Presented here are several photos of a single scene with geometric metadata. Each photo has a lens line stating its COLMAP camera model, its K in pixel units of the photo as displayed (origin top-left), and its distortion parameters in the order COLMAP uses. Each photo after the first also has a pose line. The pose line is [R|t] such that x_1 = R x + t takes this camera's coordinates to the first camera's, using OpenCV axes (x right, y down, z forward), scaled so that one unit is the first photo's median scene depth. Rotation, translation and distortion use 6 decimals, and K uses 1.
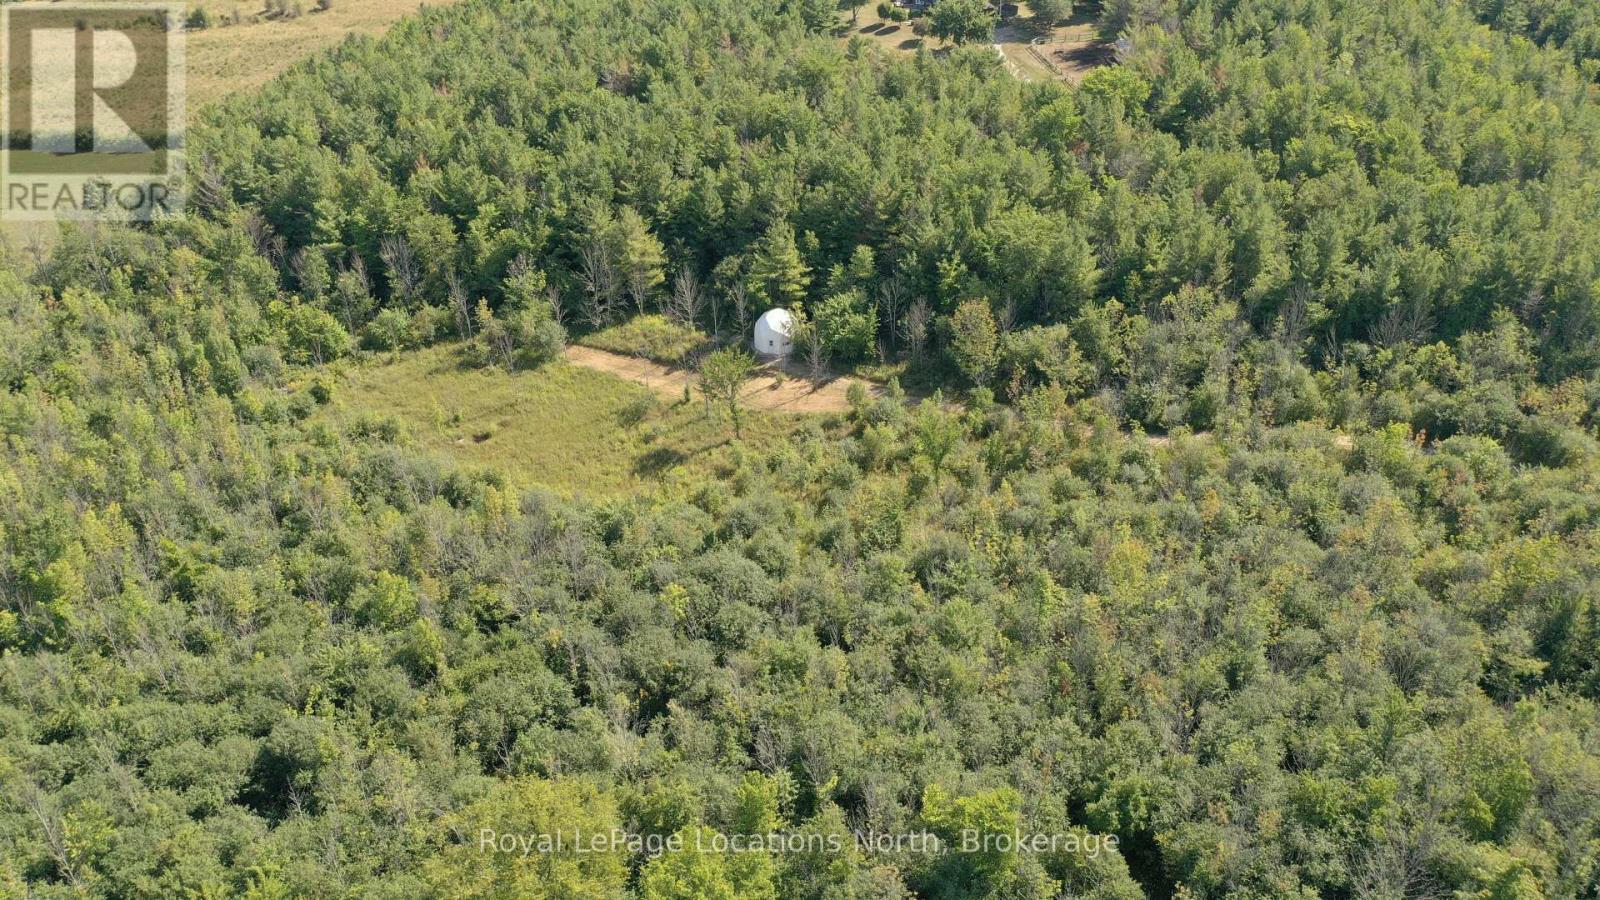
lens RADIAL K [[1311.4, 0, 800.0], [0, 1311.4, 450.0], [0, 0, 1]] dist [-0.008373, -0.000447]
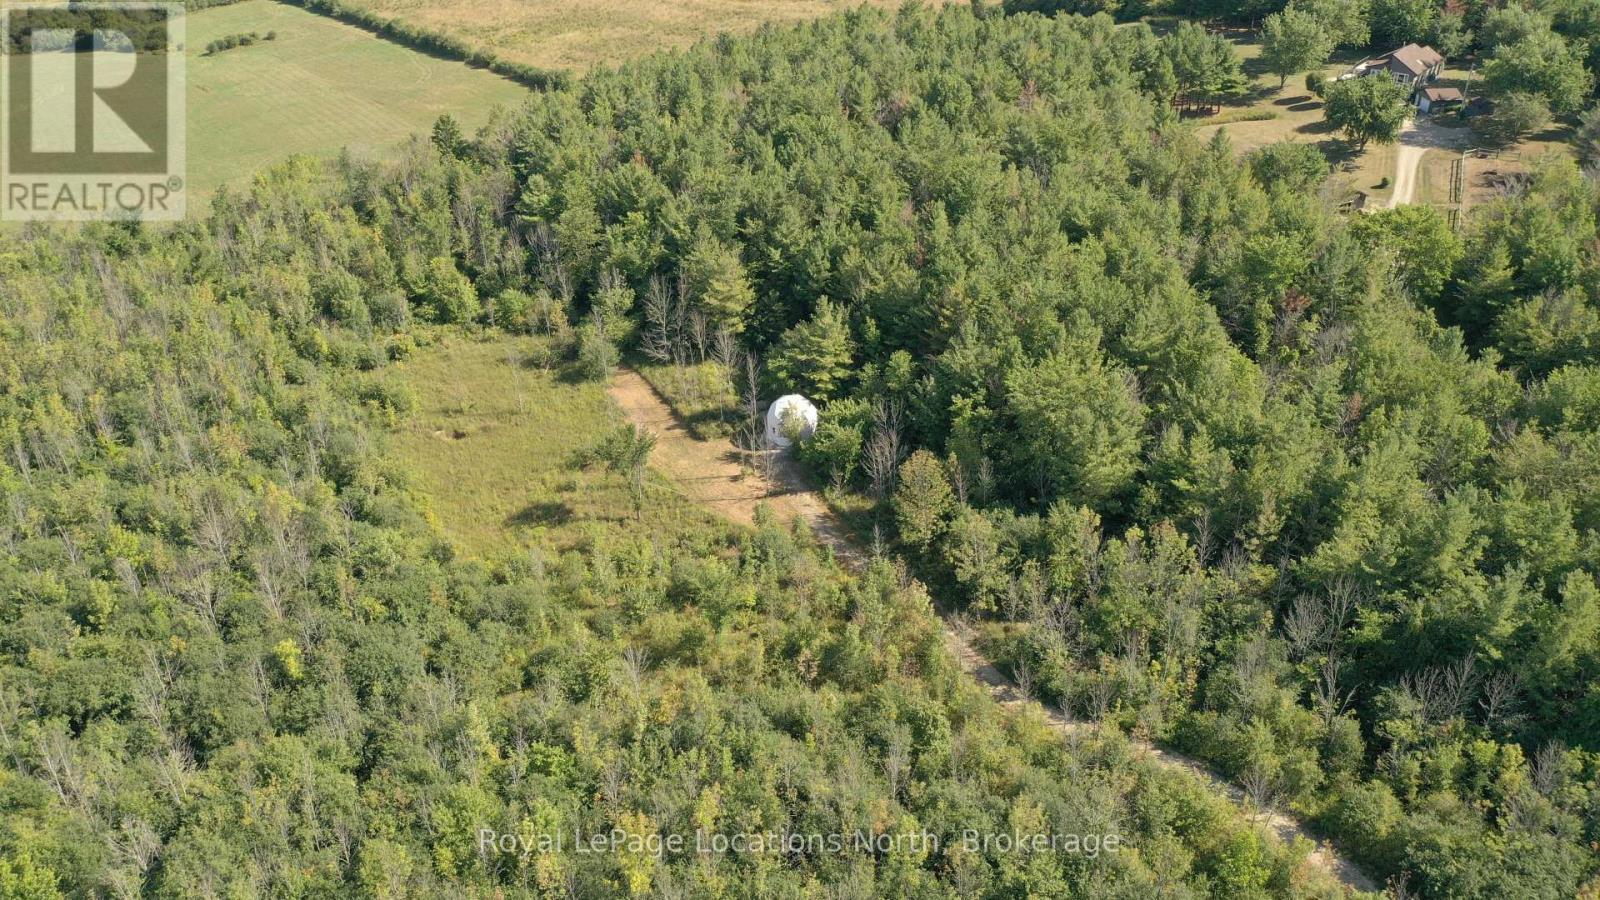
lens RADIAL K [[1311.4, 0, 800.0], [0, 1311.4, 450.0], [0, 0, 1]] dist [-0.008373, -0.000447]
pose [[0.798878, 0.300620, -0.520982, 0.450138], [-0.295276, 0.950603, 0.095744, -0.156925], [0.524029, 0.077345, 0.848181, 0.260092]]
